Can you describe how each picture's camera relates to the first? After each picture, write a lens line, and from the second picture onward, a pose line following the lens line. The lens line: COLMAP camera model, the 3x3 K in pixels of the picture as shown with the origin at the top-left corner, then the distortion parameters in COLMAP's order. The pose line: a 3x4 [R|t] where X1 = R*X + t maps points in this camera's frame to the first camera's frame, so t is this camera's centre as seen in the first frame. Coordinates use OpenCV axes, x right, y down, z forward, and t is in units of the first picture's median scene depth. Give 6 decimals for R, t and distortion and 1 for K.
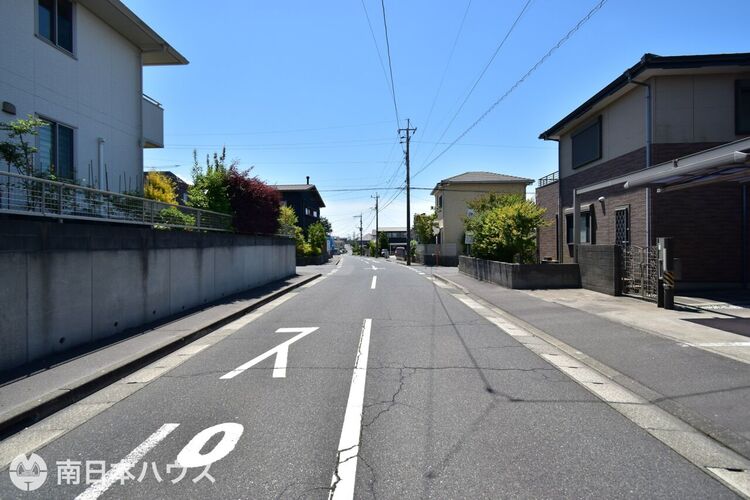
lens RADIAL K [[328.8, 0, 369.8], [0, 328.8, 243.7], [0, 0, 1]] dist [0.002123, -0.000313]
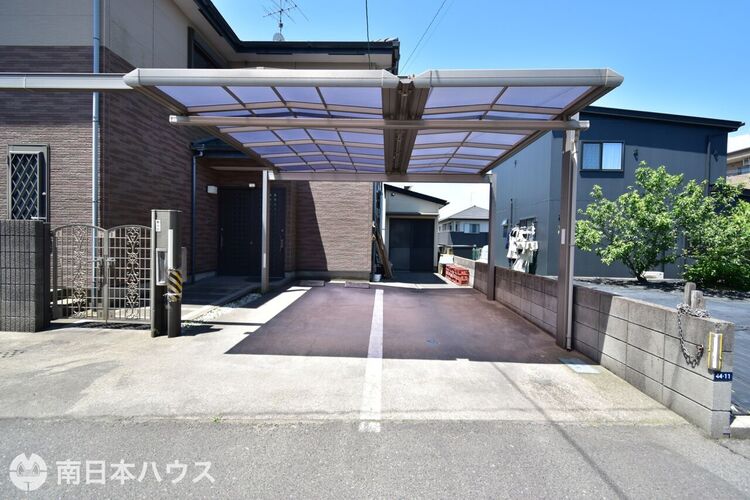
lens RADIAL K [[328.8, 0, 376.8], [0, 328.8, 247.3], [0, 0, 1]] dist [0.002123, -0.000313]
pose [[-0.050601, -0.016331, 0.998585, 0.226056], [-0.021111, 0.999660, 0.015279, 0.020558], [-0.998496, -0.020308, -0.050929, 0.479022]]
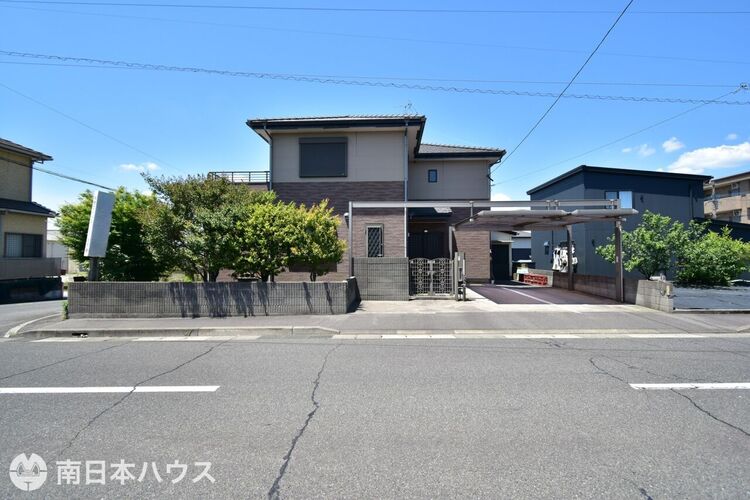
lens RADIAL K [[328.8, 0, 374.7], [0, 328.8, 246.7], [0, 0, 1]] dist [0.002123, -0.000313]
pose [[-0.028913, 0.034064, 0.999001, -0.390246], [0.000452, 0.999420, -0.034065, 0.004073], [-0.999582, -0.000534, -0.028912, 1.015712]]
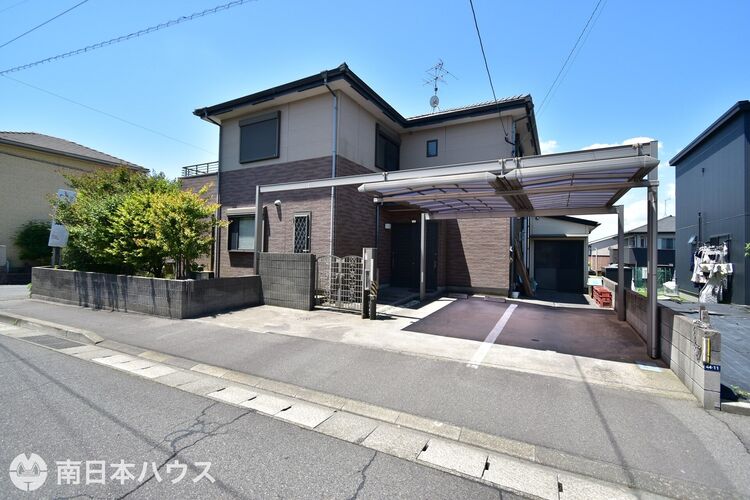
lens RADIAL K [[328.8, 0, 374.9], [0, 328.8, 244.9], [0, 0, 1]] dist [0.002123, -0.000313]
pose [[0.411129, 0.035264, 0.910895, -0.008952], [-0.024623, 0.999316, -0.027574, -0.000286], [-0.911244, -0.011092, 0.411716, 0.410382]]
